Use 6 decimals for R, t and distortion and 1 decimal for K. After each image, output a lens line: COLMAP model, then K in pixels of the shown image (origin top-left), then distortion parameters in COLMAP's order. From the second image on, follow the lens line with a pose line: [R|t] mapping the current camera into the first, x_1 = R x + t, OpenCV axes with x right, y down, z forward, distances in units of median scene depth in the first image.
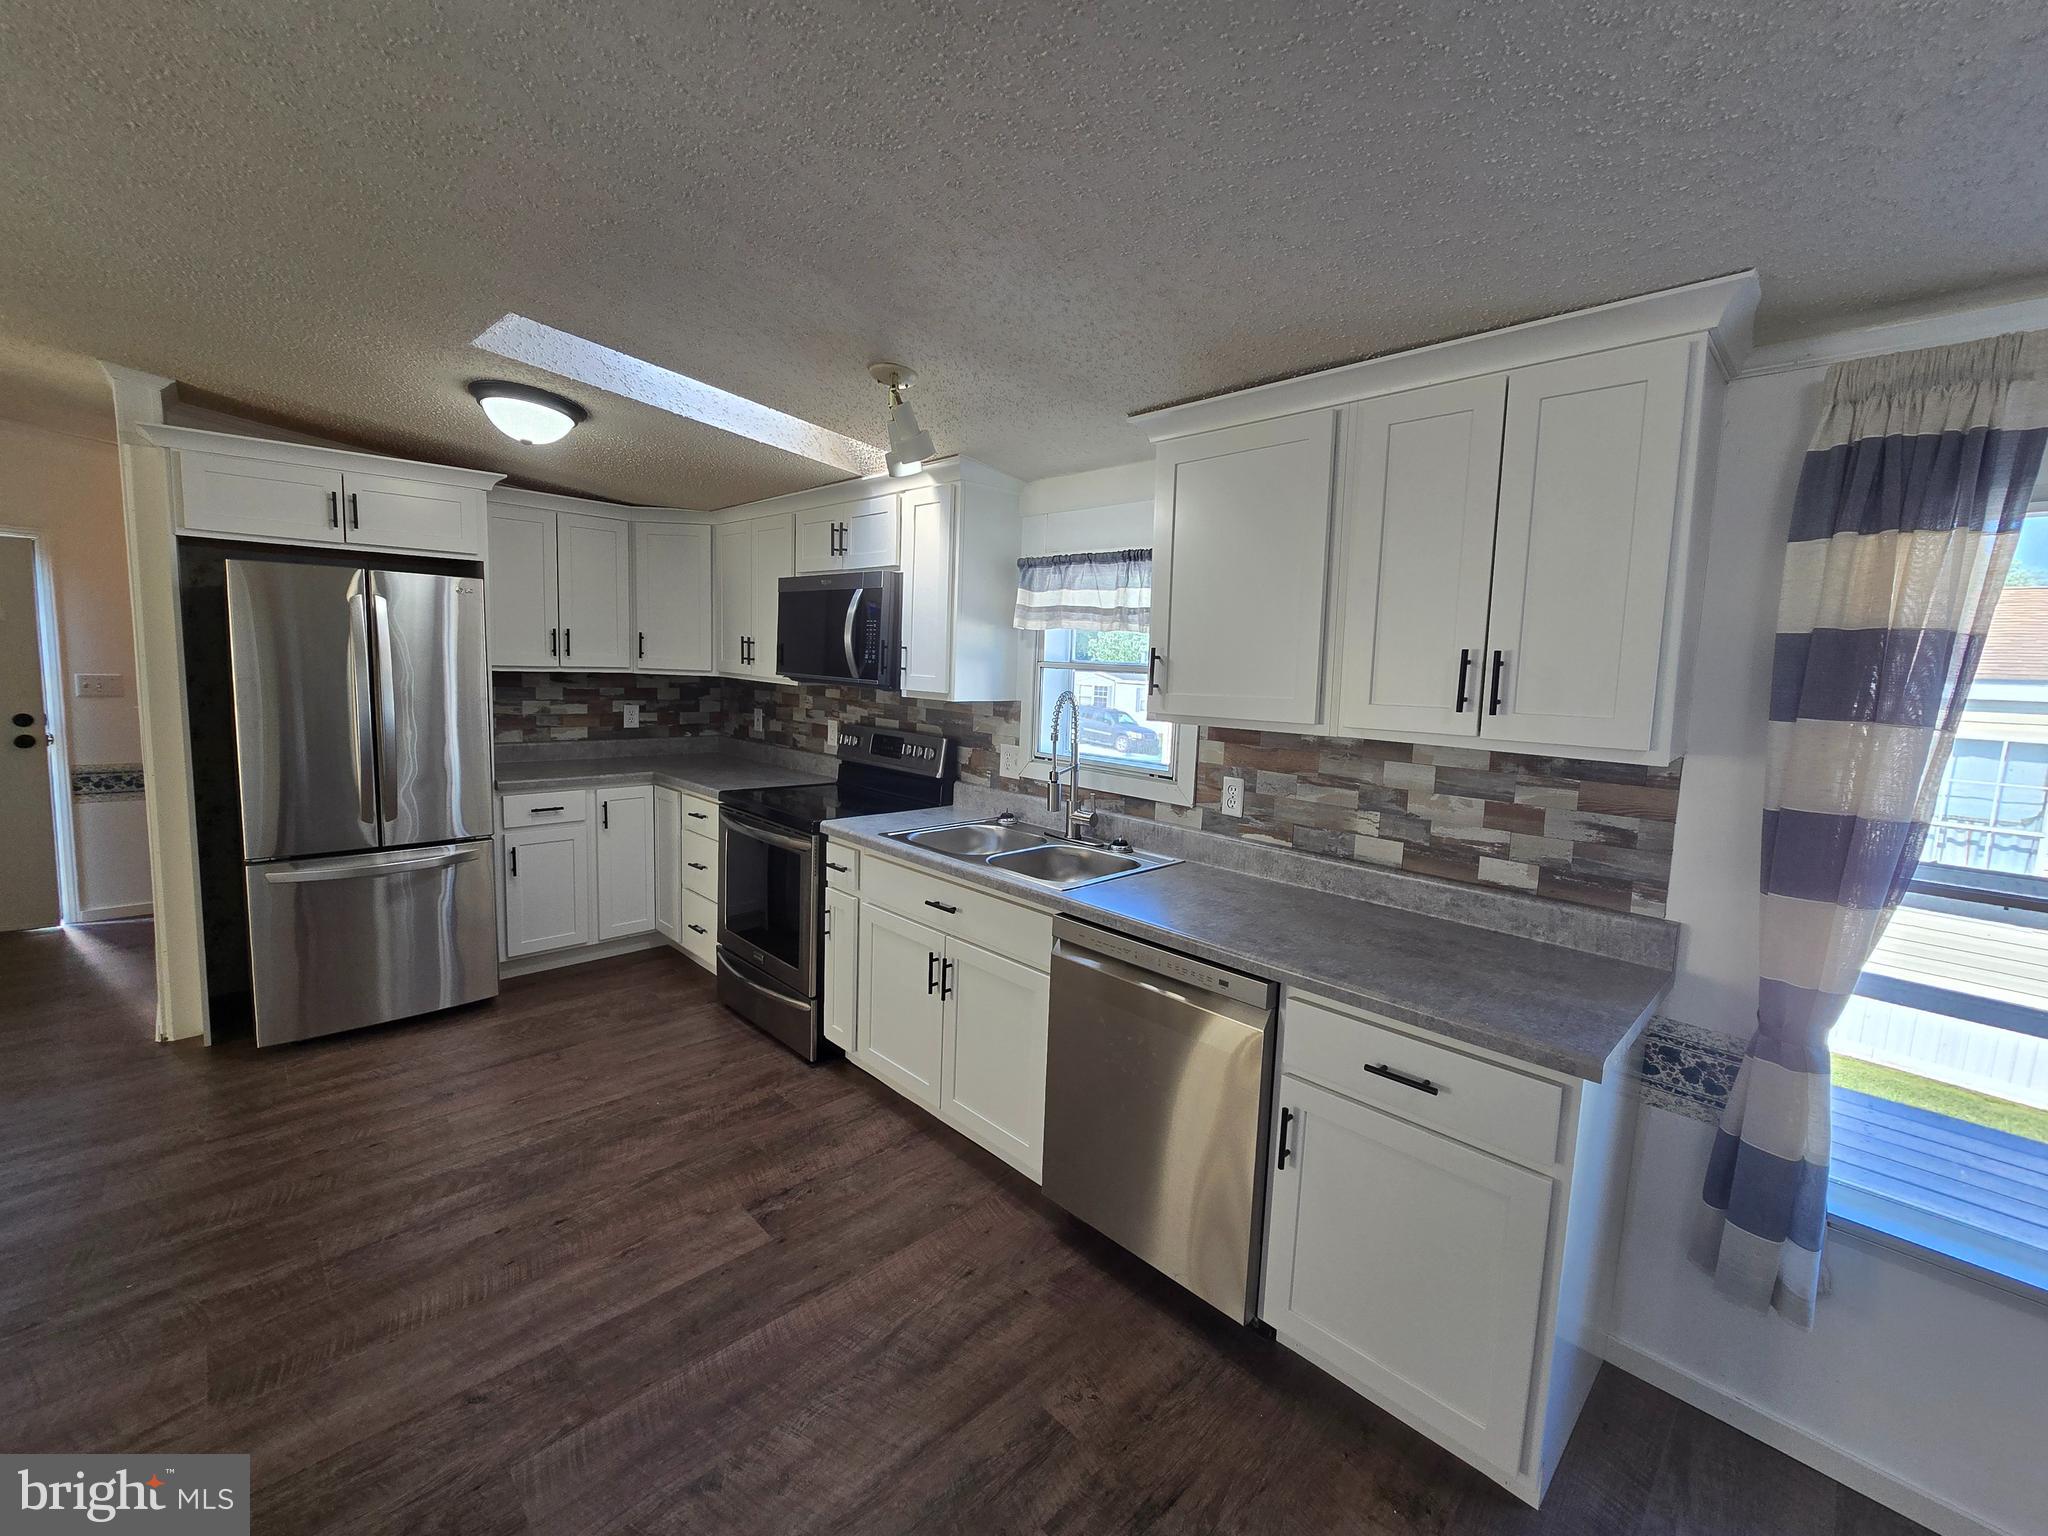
lens RADIAL K [[843.5, 0, 1006.7], [0, 843.5, 754.7], [0, 0, 1]] dist [-0.006151, 0.001590]
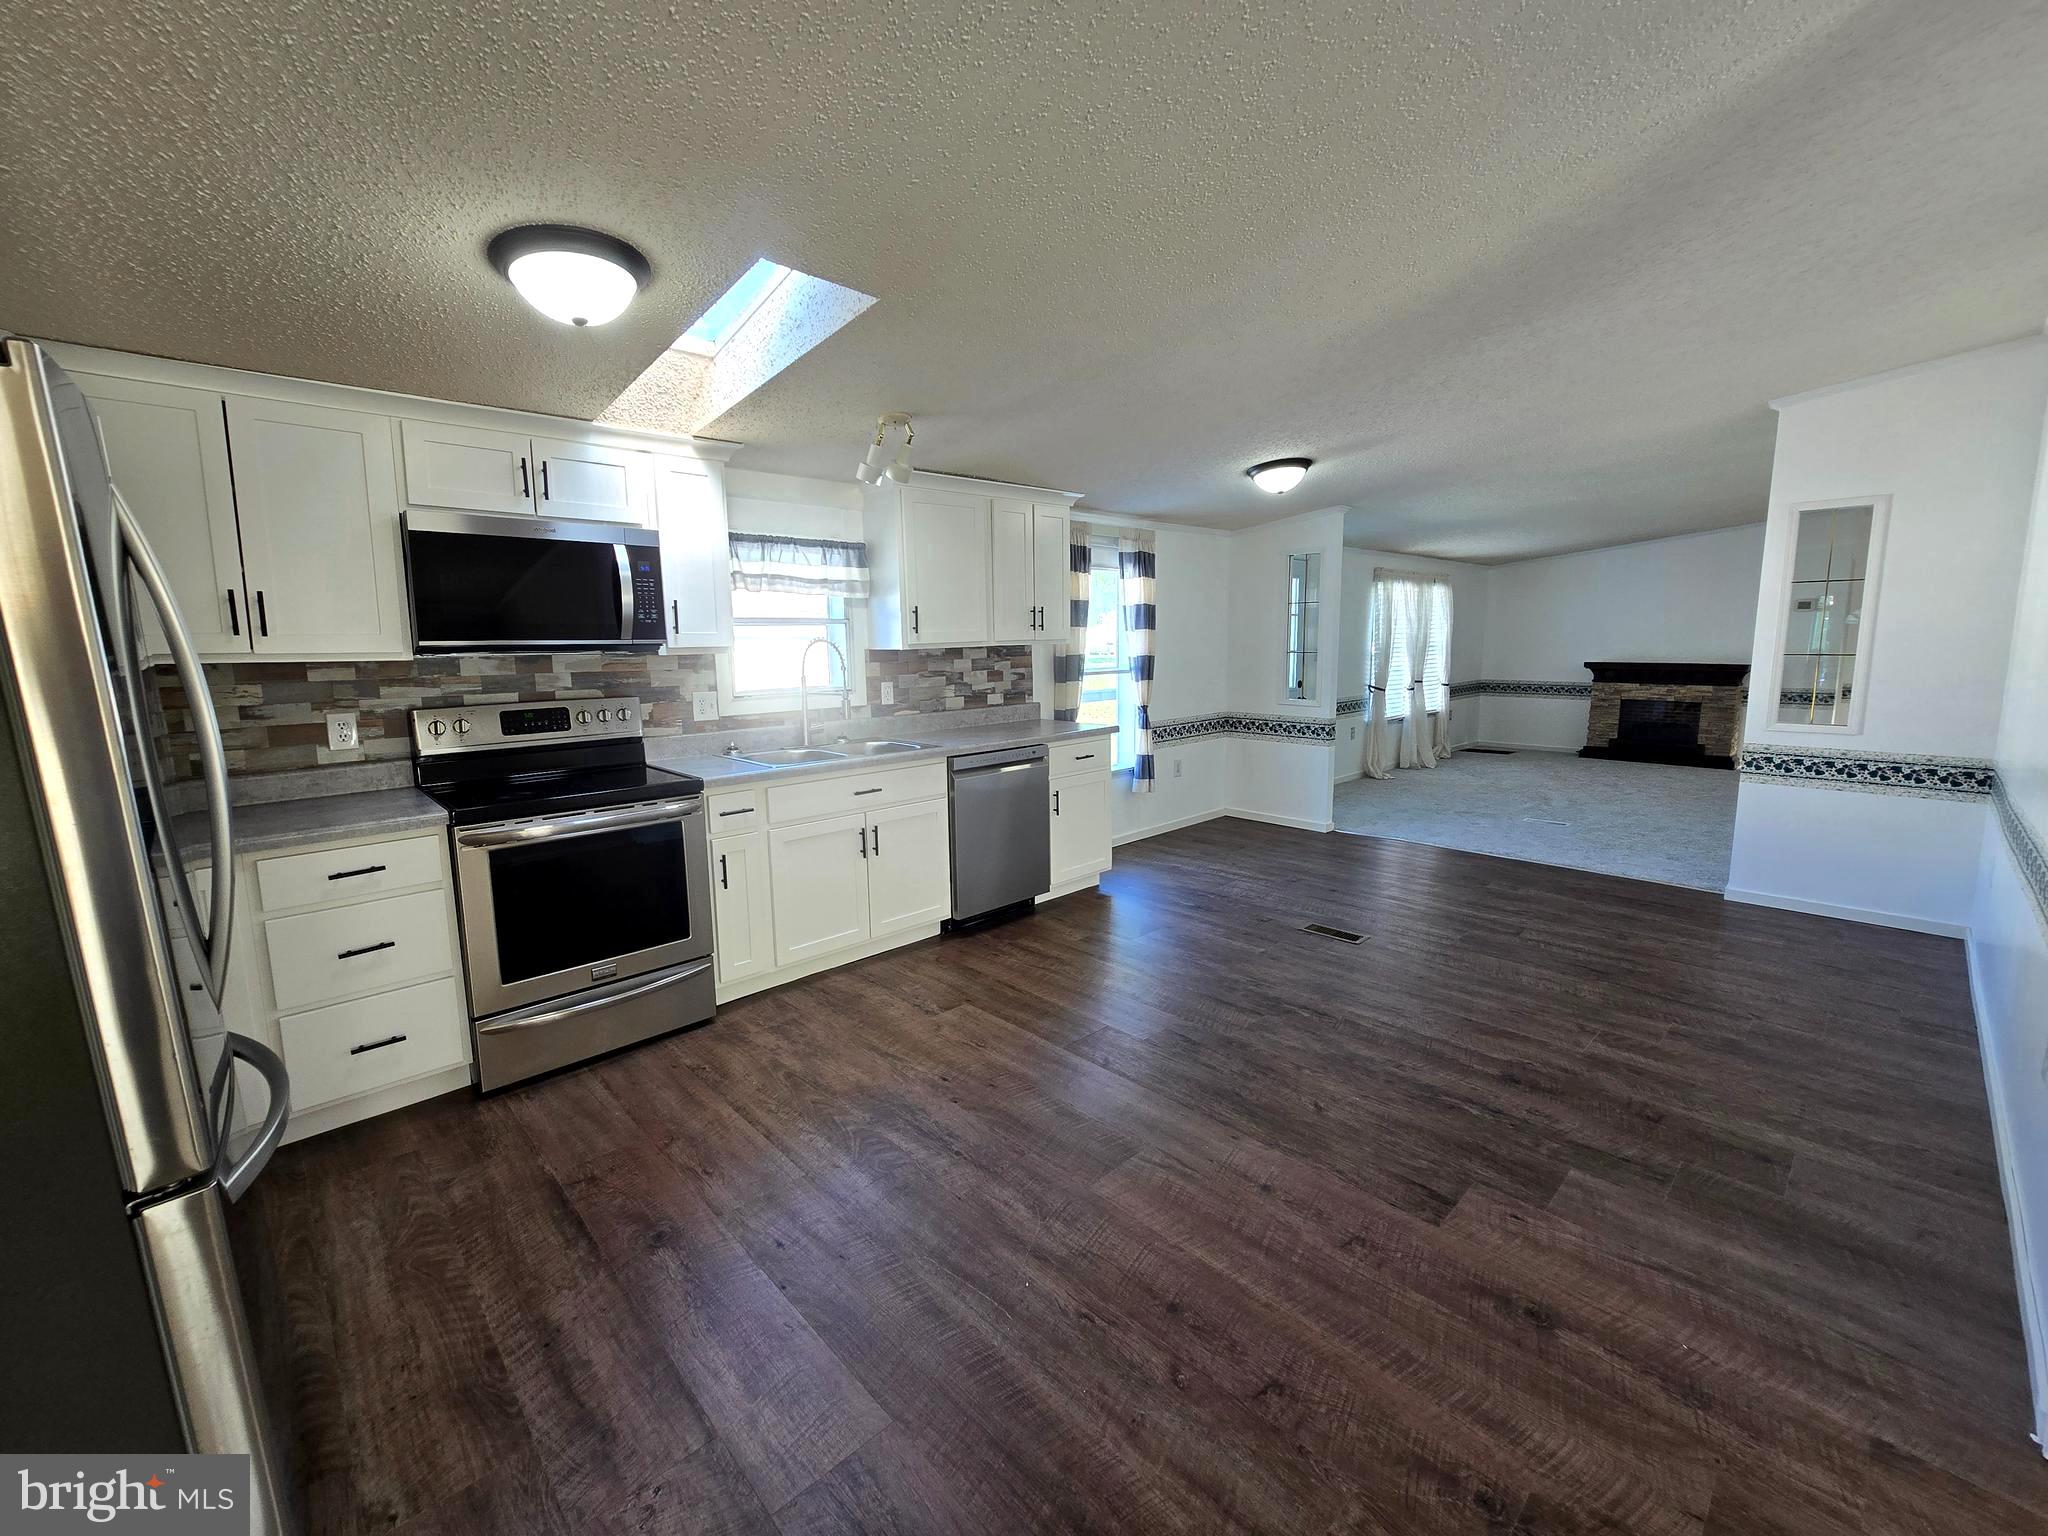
lens RADIAL K [[843.5, 0, 1021.5], [0, 843.5, 752.6], [0, 0, 1]] dist [-0.006151, 0.001590]
pose [[0.005240, -0.171118, 0.985237, -1.333711], [0.128901, 0.977146, 0.169028, -0.080614], [-0.991644, 0.126112, 0.027178, 0.641310]]
